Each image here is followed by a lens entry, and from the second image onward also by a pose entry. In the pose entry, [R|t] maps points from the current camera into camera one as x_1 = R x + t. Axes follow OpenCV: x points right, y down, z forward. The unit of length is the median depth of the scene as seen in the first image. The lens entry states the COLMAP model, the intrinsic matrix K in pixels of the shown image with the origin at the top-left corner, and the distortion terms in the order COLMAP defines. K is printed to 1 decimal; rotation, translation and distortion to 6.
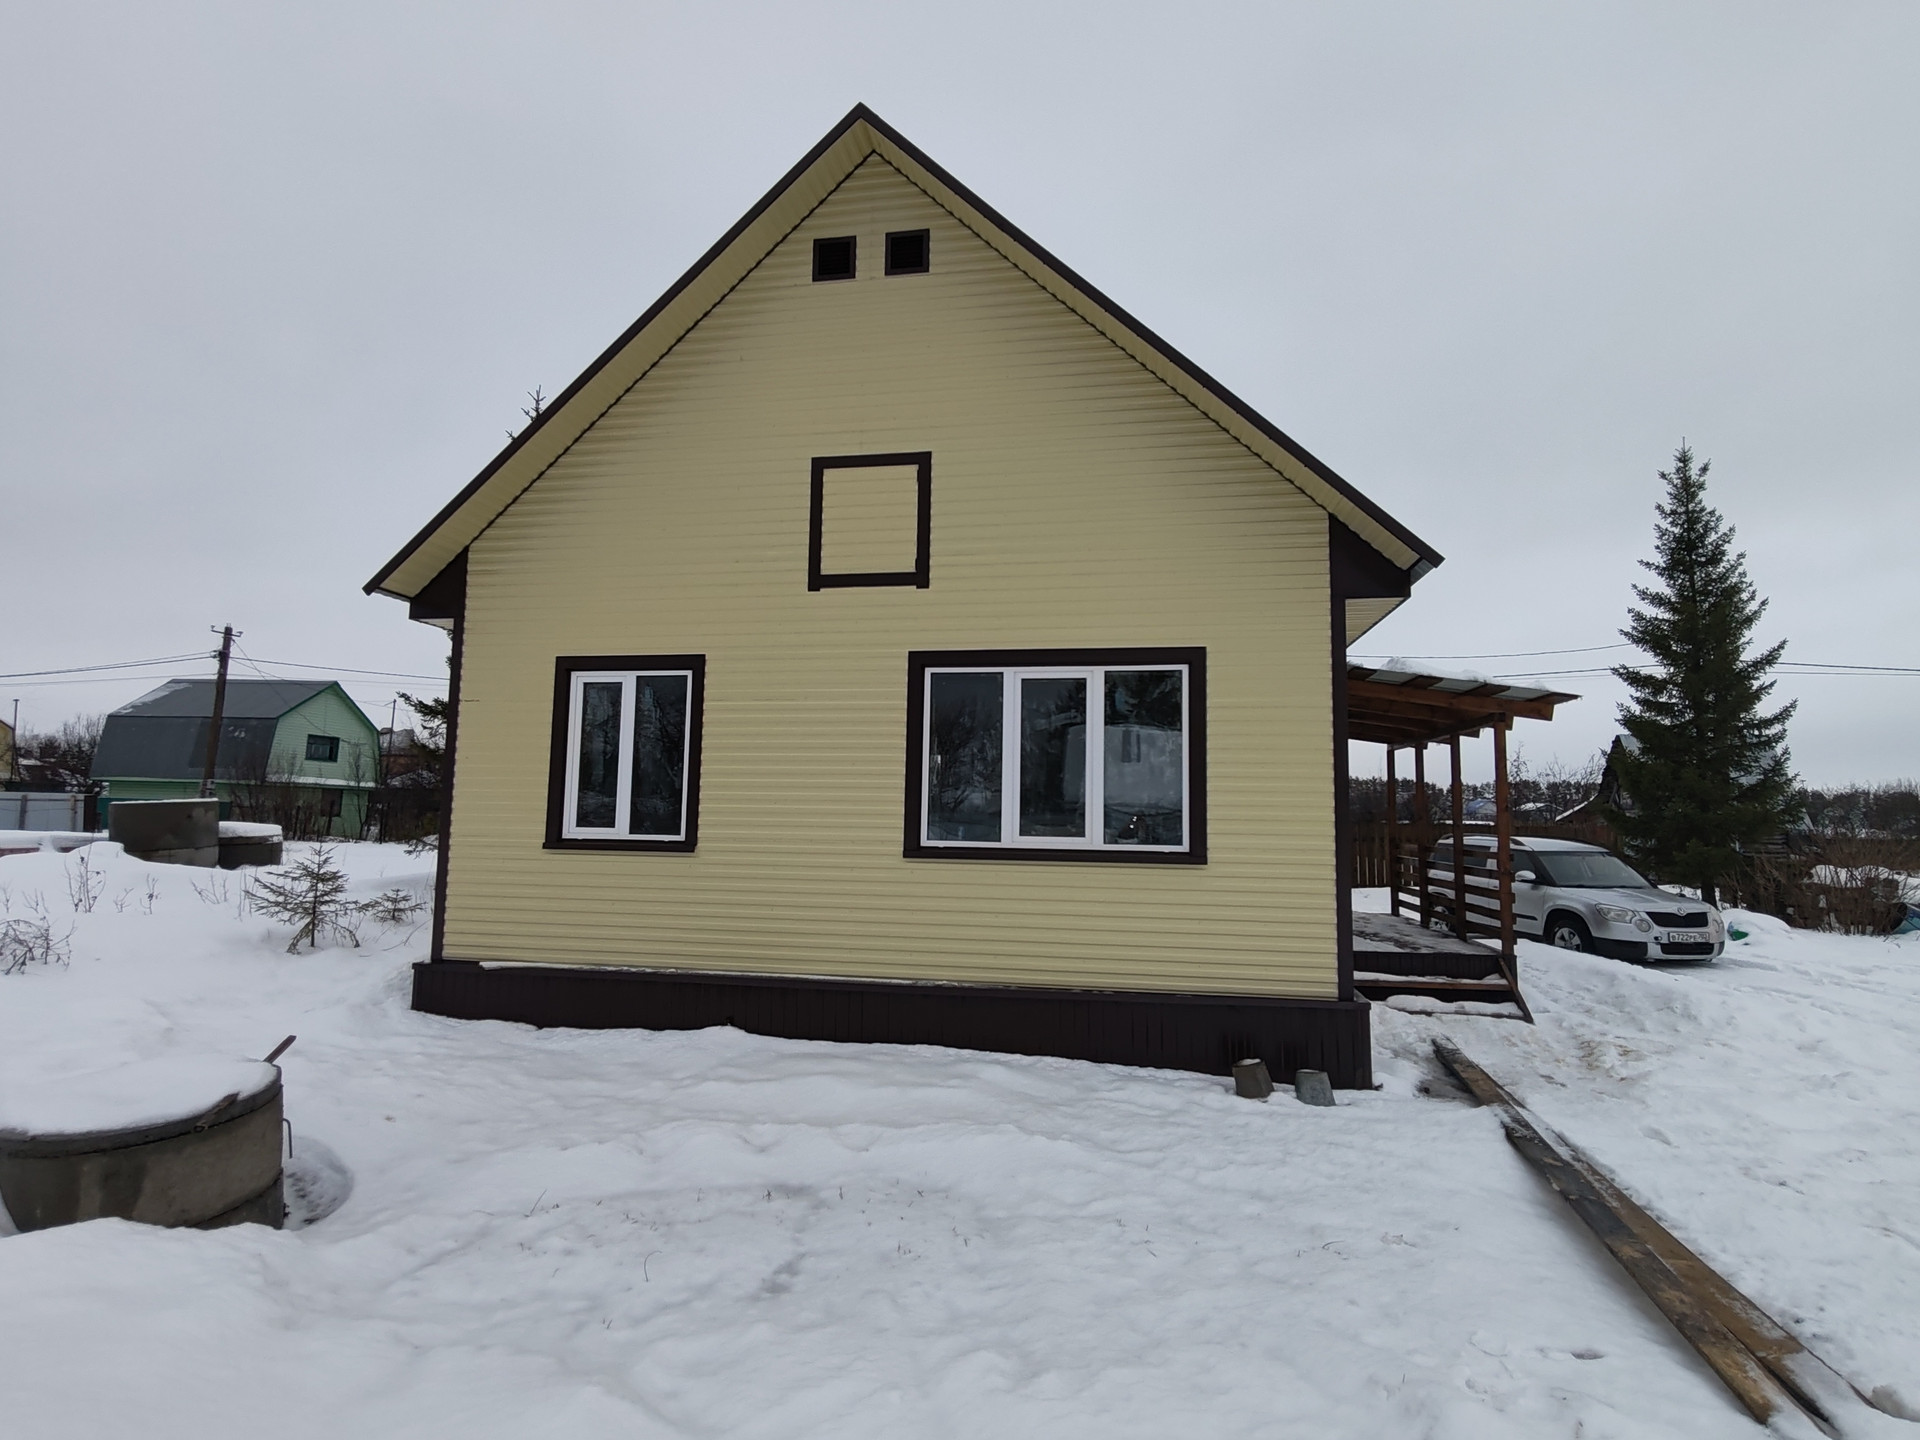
lens RADIAL K [[975.9, 0, 960.0], [0, 975.9, 720.0], [0, 0, 1]] dist [-0.001035, 0.000418]
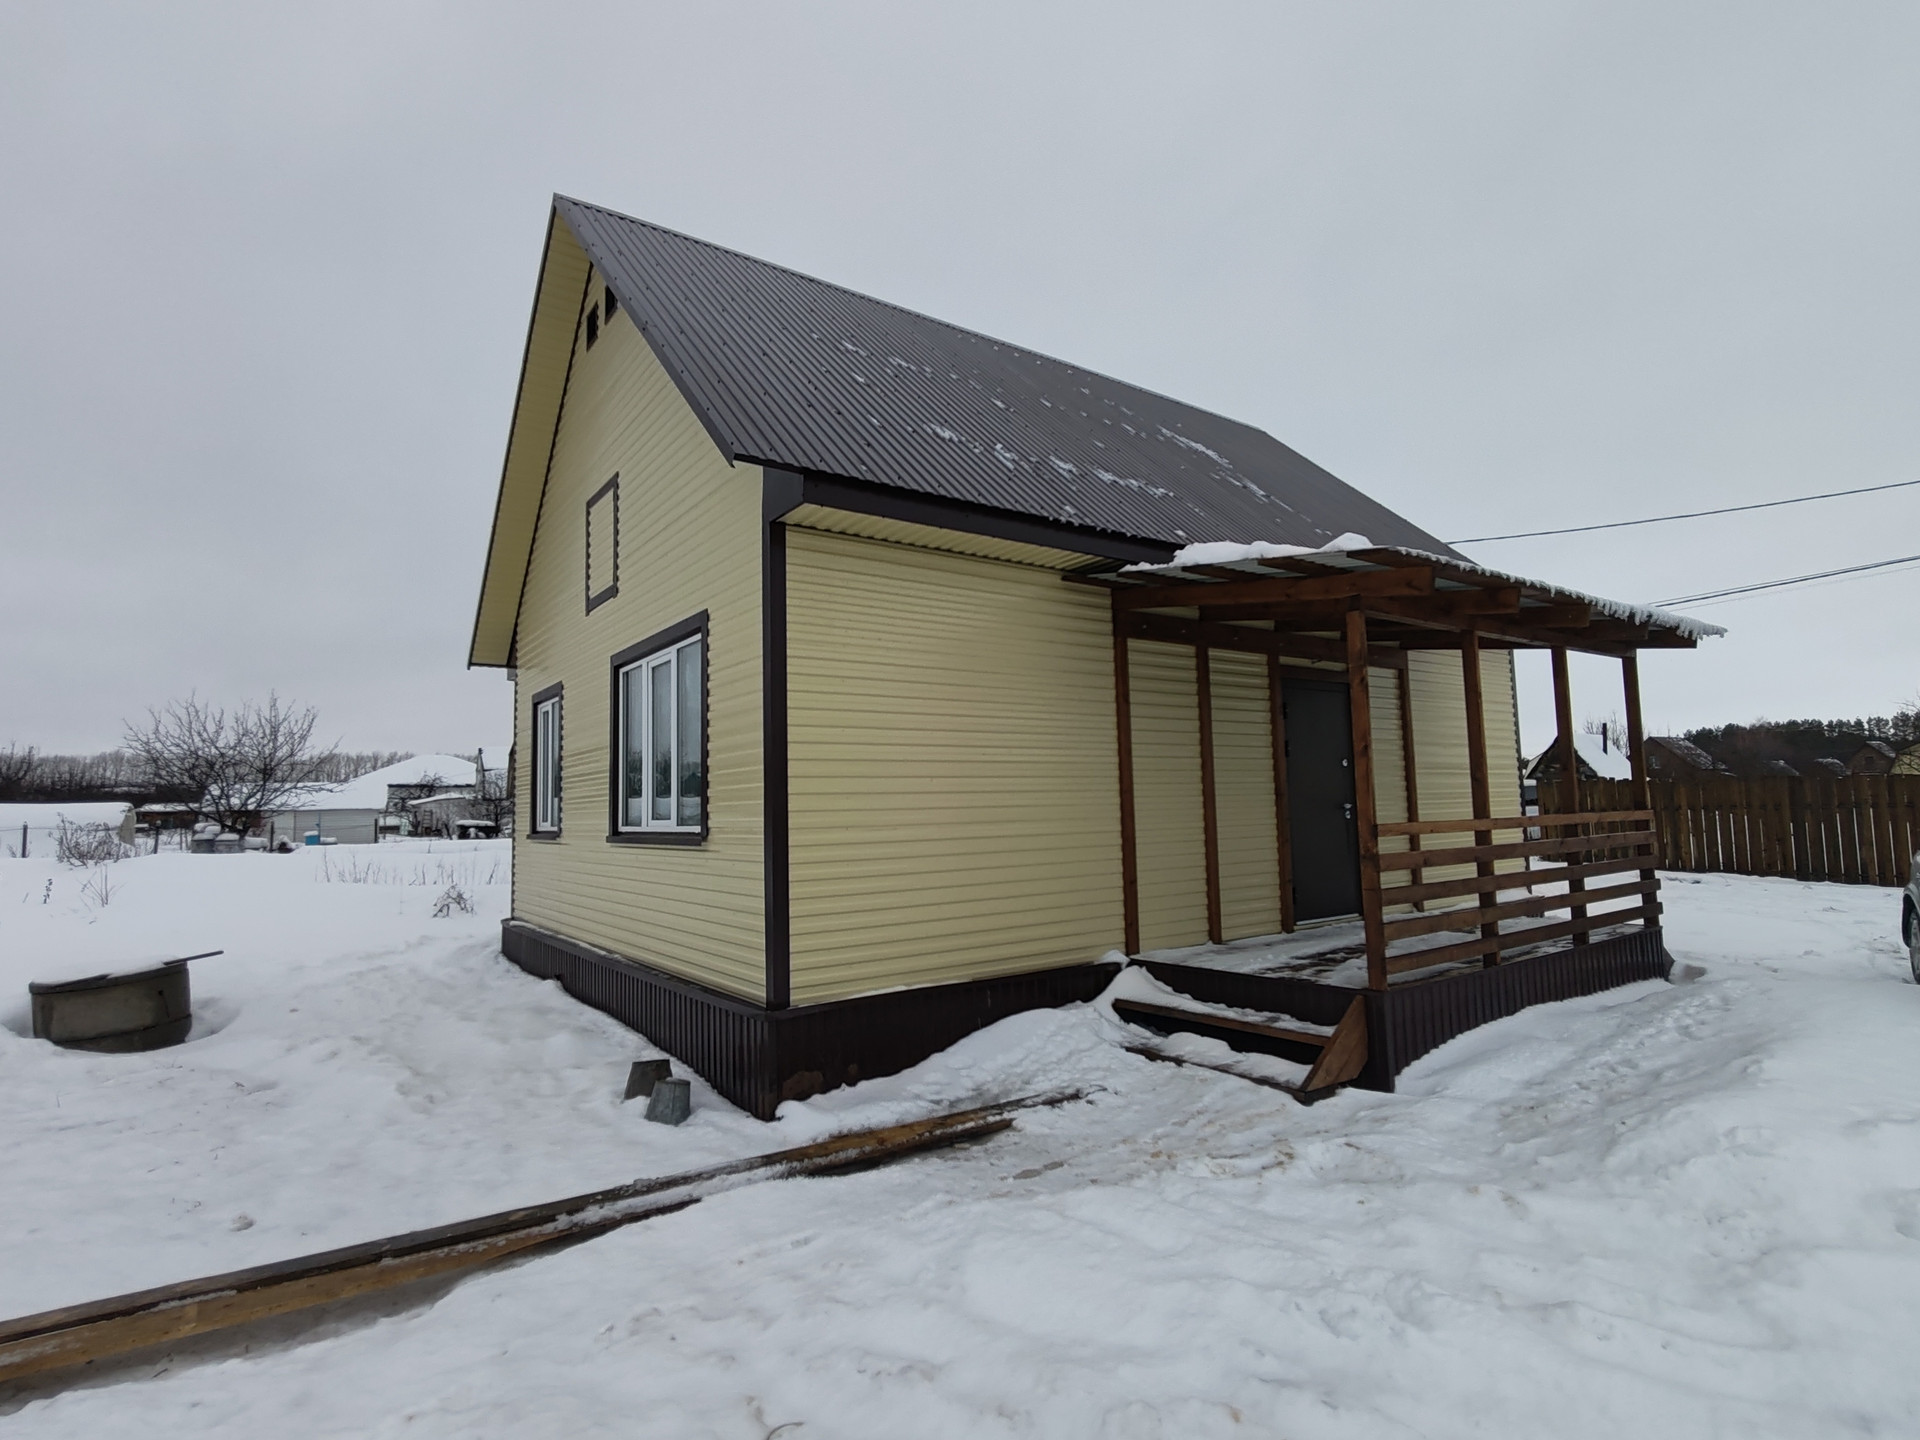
lens RADIAL K [[975.9, 0, 960.0], [0, 975.9, 720.0], [0, 0, 1]] dist [-0.001035, 0.000418]
pose [[0.710113, -0.100718, -0.696846, 1.327644], [0.104491, 0.993831, -0.037162, 0.112863], [0.696291, -0.046425, 0.716257, 0.642824]]
